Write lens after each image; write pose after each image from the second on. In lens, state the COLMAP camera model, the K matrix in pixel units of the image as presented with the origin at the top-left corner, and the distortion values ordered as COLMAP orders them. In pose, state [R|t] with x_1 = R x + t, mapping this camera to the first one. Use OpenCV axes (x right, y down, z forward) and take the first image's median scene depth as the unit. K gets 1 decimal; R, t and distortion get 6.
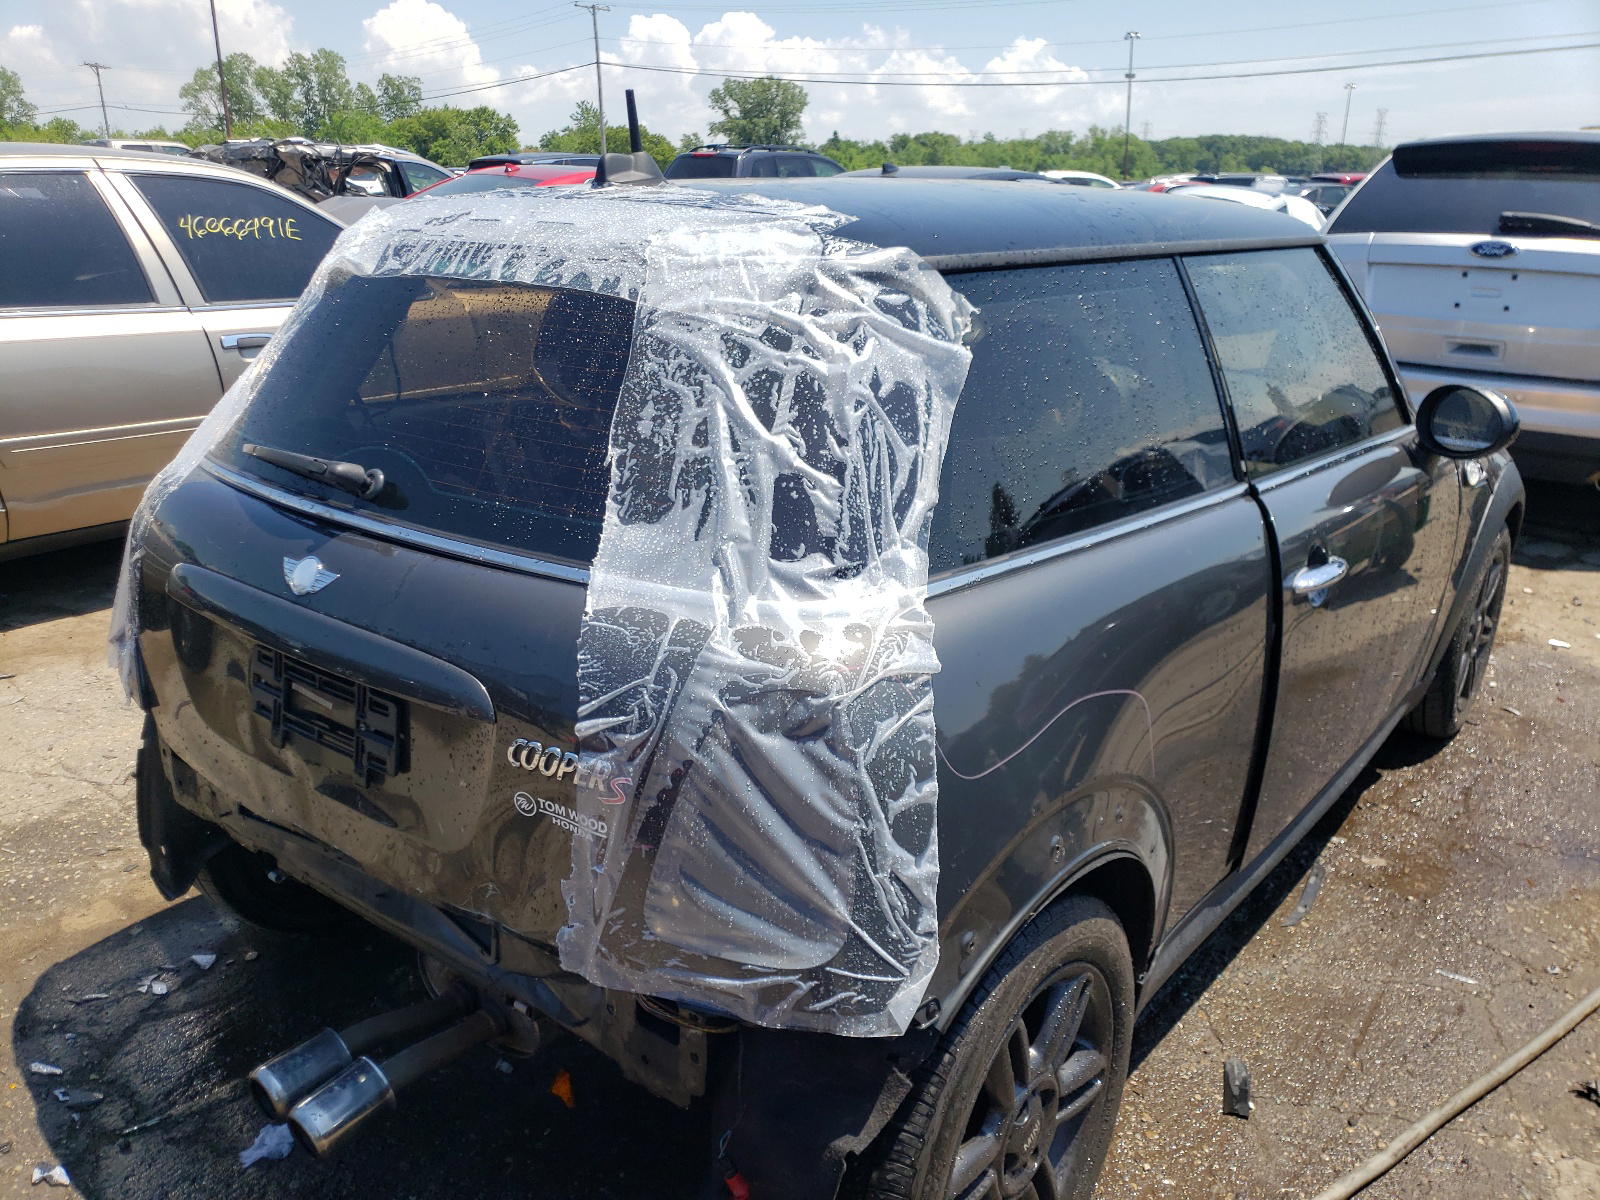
lens RADIAL K [[1216.2, 0, 715.5], [0, 1216.2, 603.3], [0, 0, 1]] dist [0.117316, -0.159070]
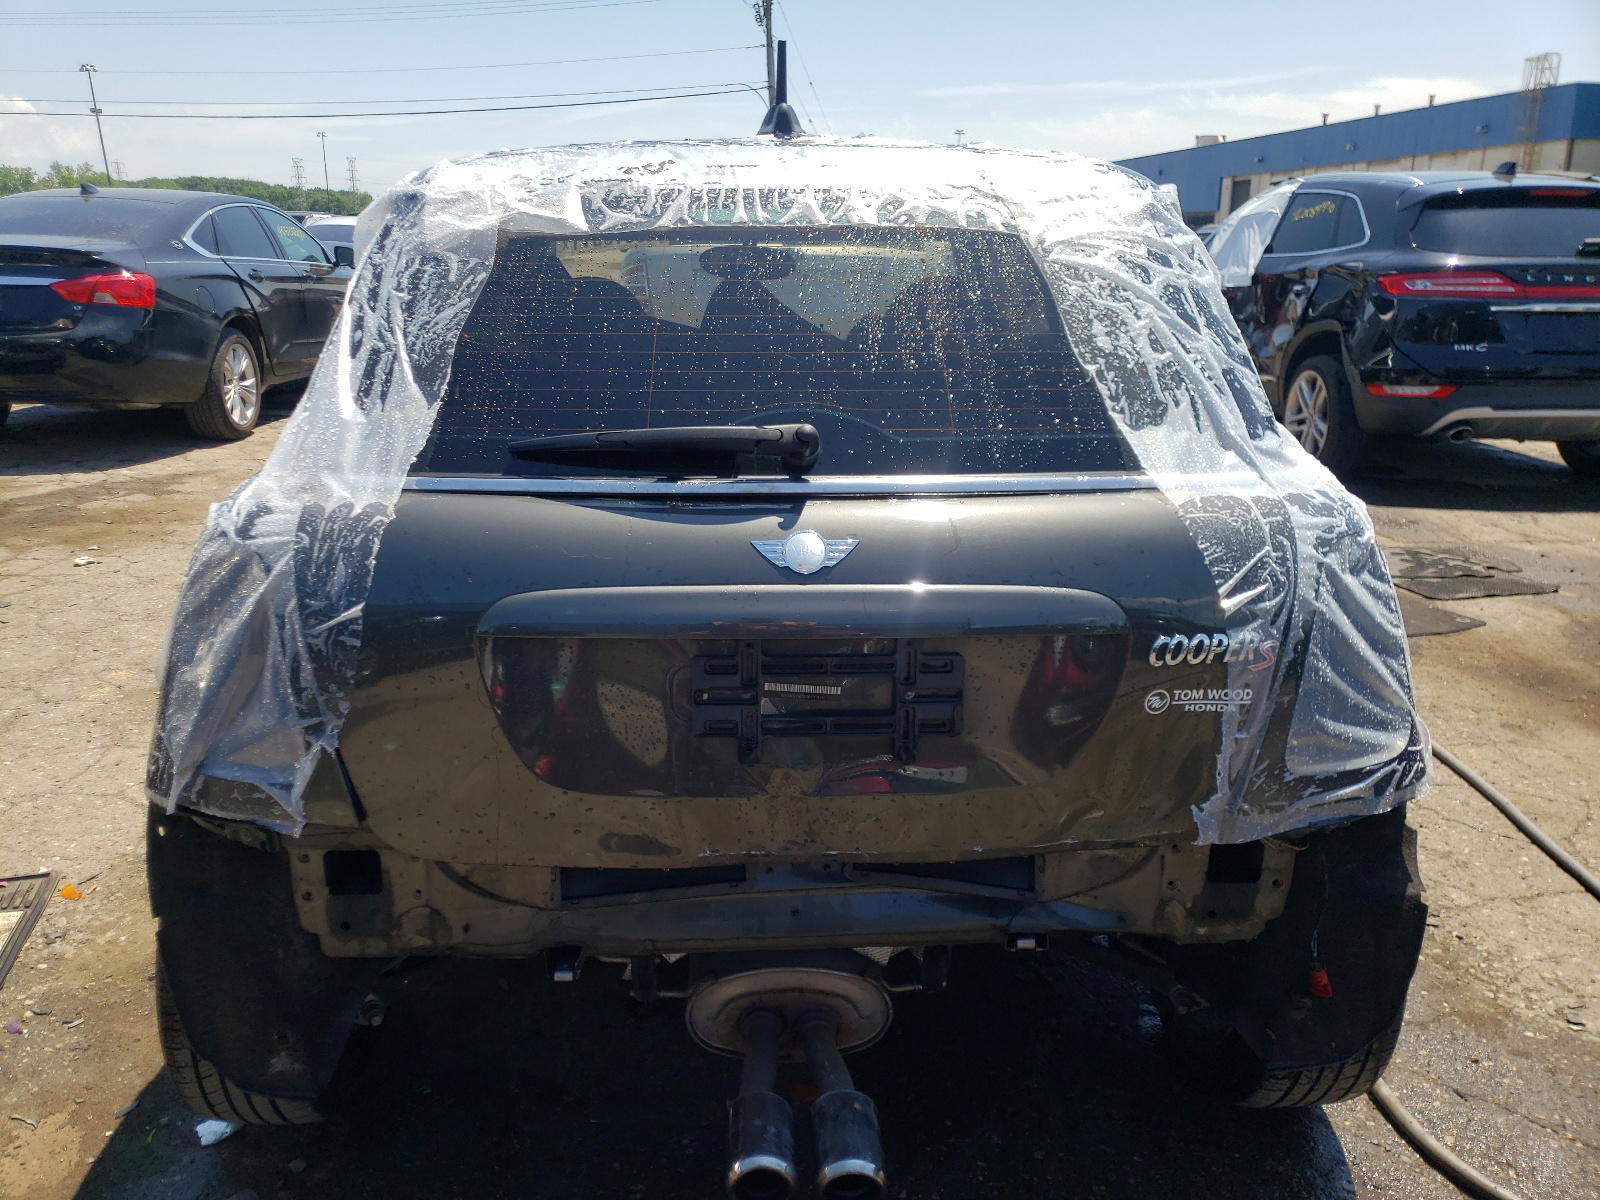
lens RADIAL K [[1222.6, 0, 707.1], [0, 1222.6, 593.7], [0, 0, 1]] dist [0.041399, -0.053383]
pose [[0.755613, -0.191553, 0.626384, -1.078351], [0.212629, 0.976228, 0.042042, -0.050823], [-0.619547, 0.101420, 0.778380, 0.415365]]
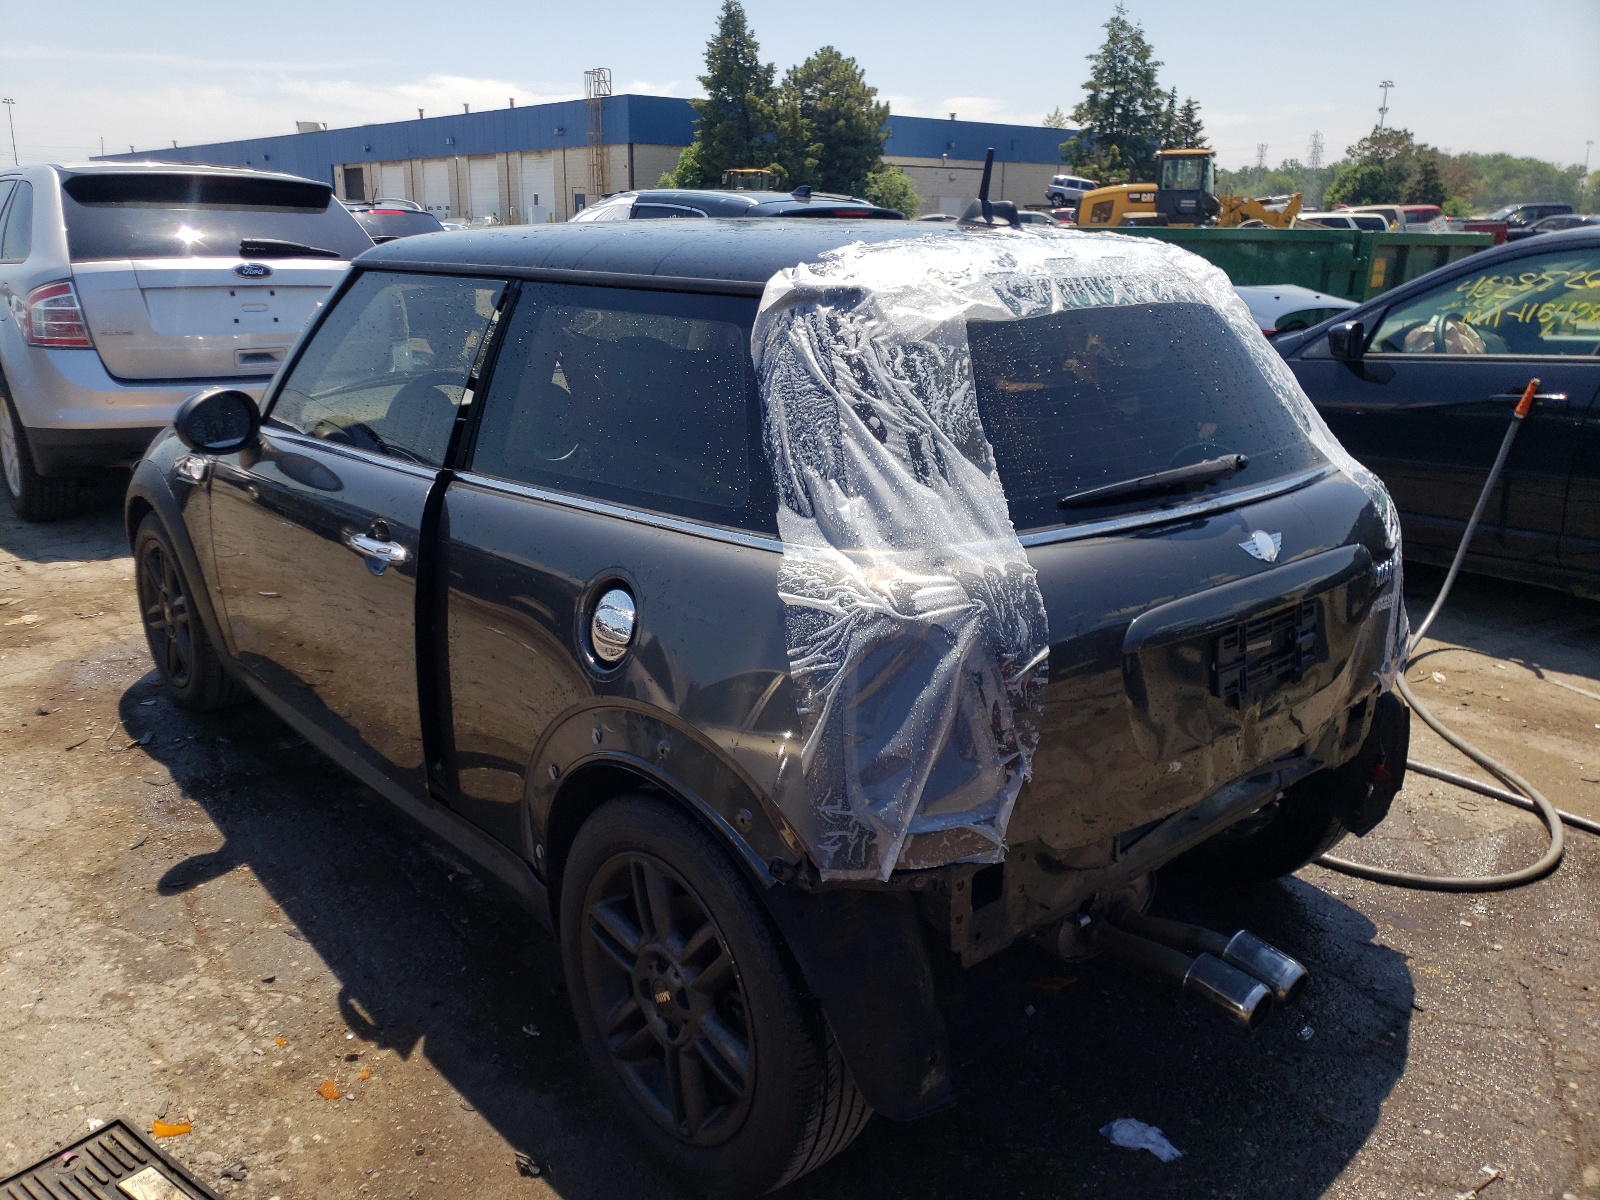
lens RADIAL K [[1216.2, 0, 715.5], [0, 1216.2, 603.3], [0, 0, 1]] dist [0.117316, -0.159070]
pose [[0.201047, -0.296059, 0.933771, -1.849670], [0.311721, 0.923019, 0.225534, -0.480517], [-0.928660, 0.245733, 0.277858, 1.354673]]
